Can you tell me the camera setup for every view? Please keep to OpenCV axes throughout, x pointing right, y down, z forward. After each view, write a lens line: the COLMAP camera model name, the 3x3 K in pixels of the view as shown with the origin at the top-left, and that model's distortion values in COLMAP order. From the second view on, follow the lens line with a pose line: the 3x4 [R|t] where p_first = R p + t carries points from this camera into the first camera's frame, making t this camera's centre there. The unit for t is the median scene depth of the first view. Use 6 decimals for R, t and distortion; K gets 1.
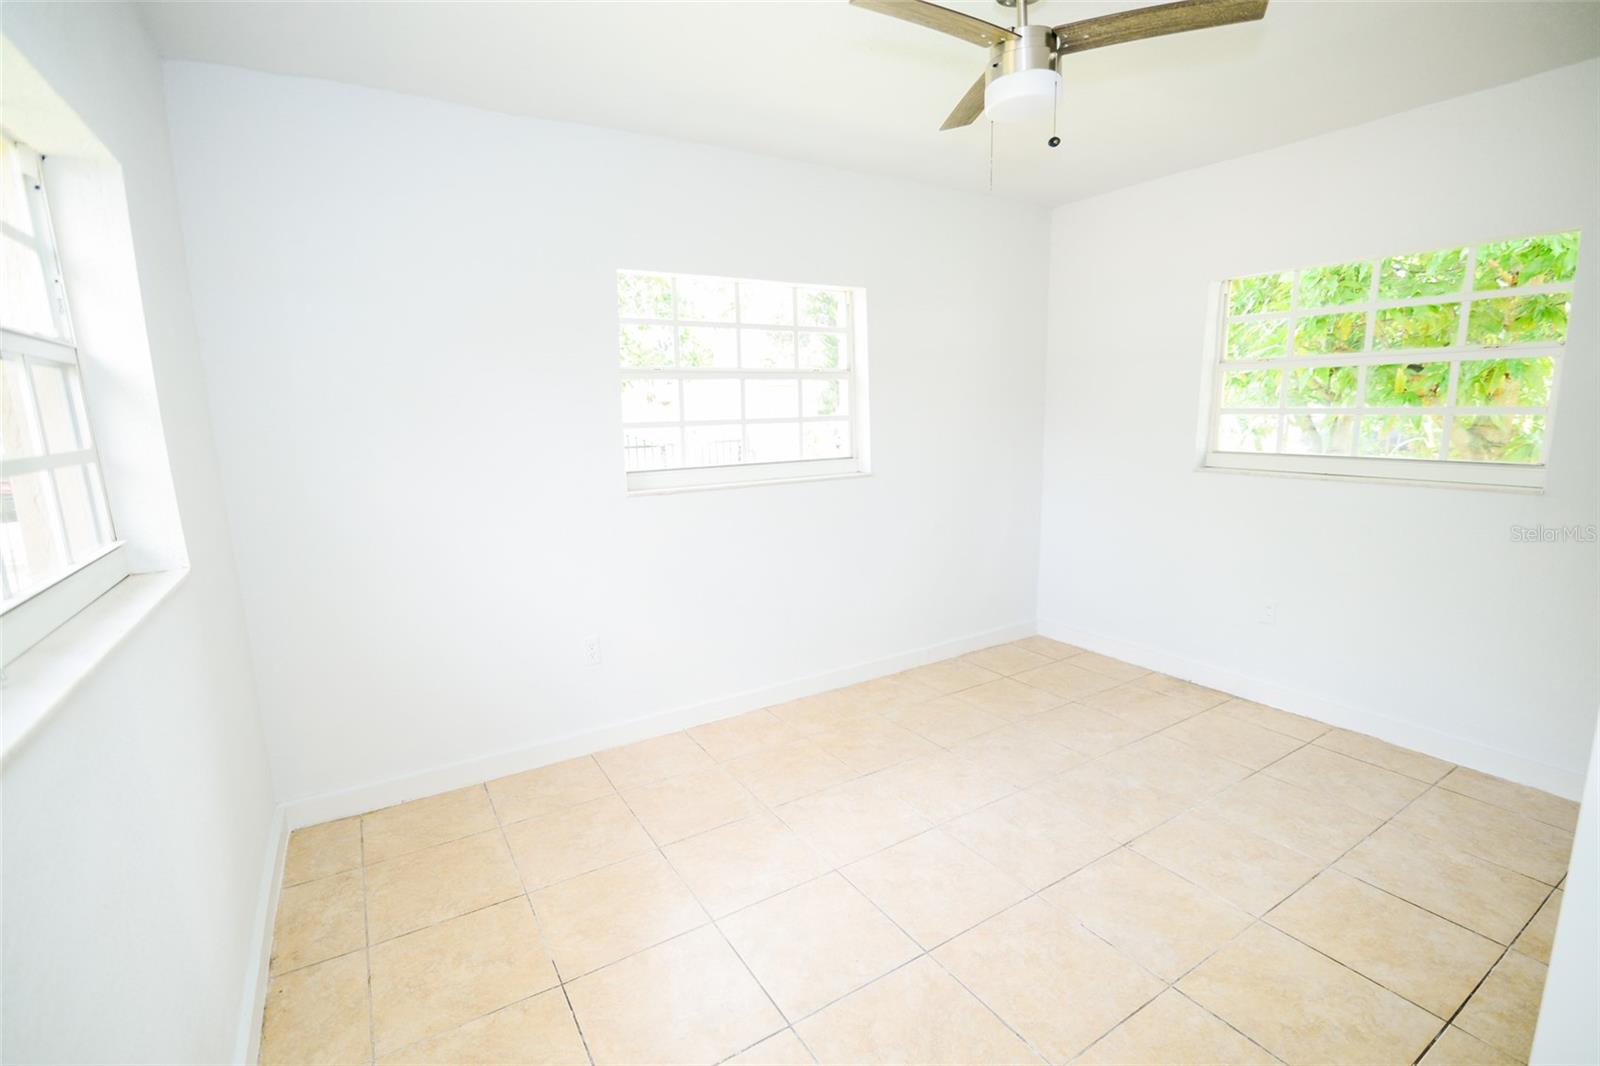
lens RADIAL K [[727.3, 0, 800.0], [0, 727.3, 533.0], [0, 0, 1]] dist [-0.024029, 0.001758]
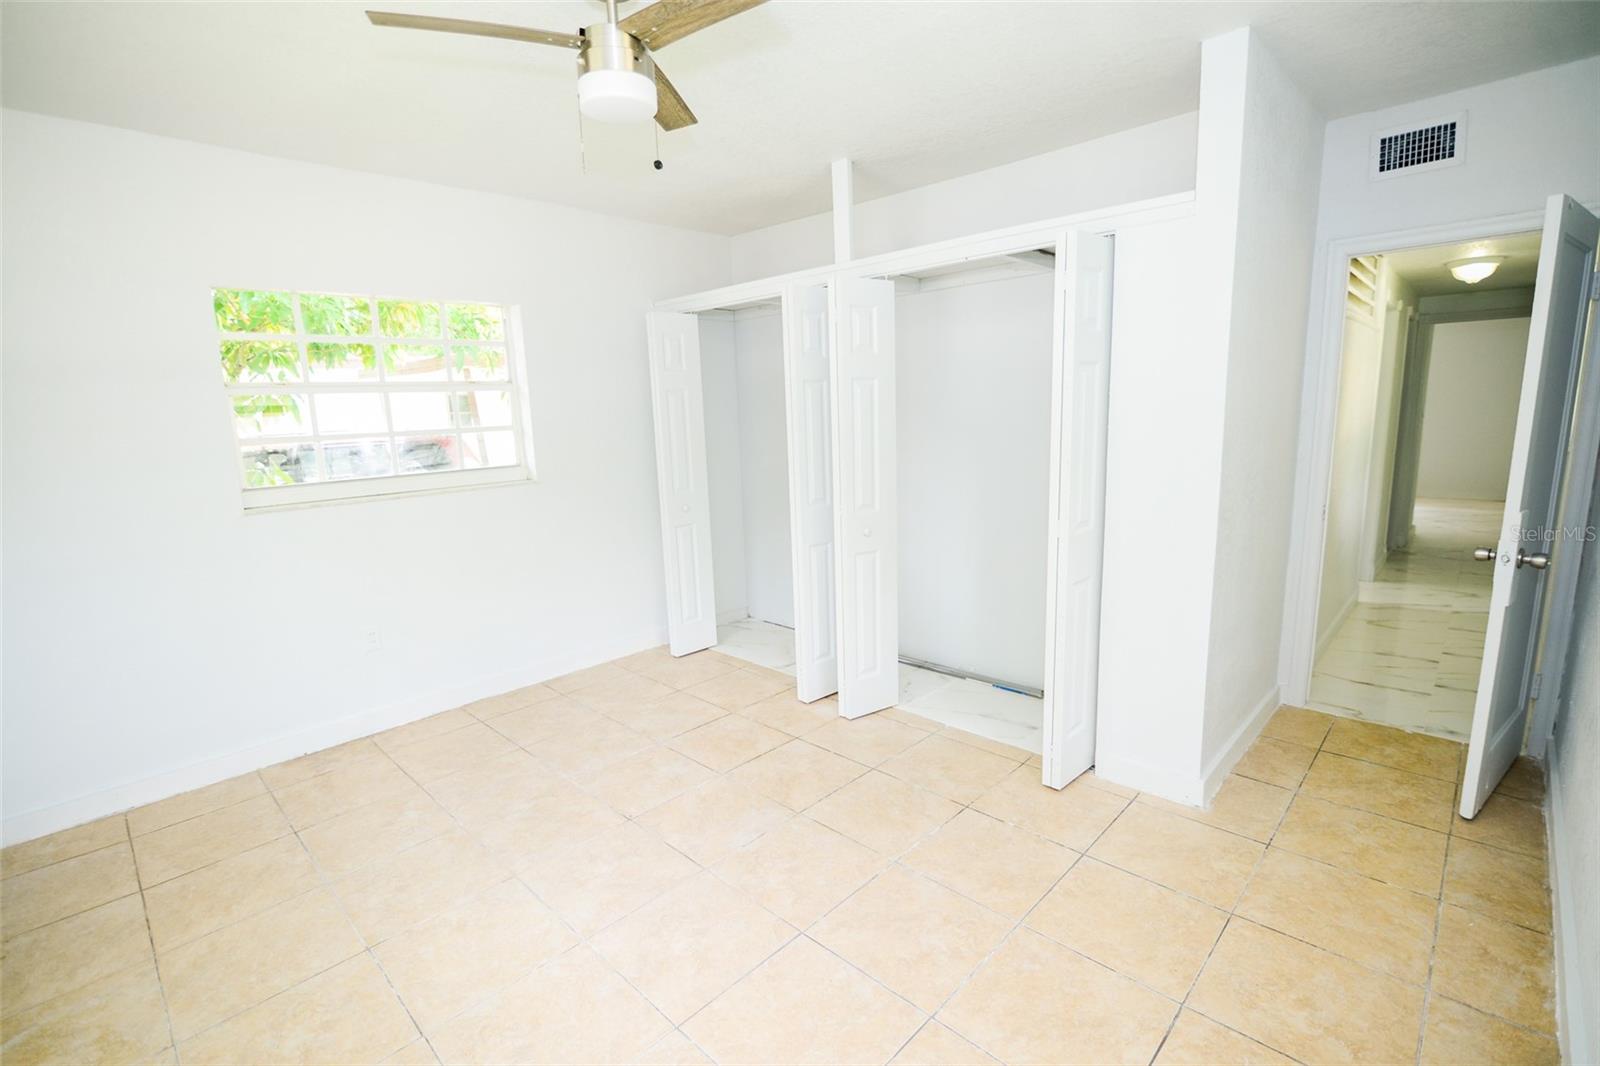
lens RADIAL K [[727.3, 0, 800.0], [0, 727.3, 533.0], [0, 0, 1]] dist [-0.024029, 0.001758]
pose [[-0.237939, -0.141706, 0.960887, -0.419687], [0.207522, 0.959038, 0.192820, -0.098453], [-0.948852, 0.245285, -0.198785, 0.601193]]
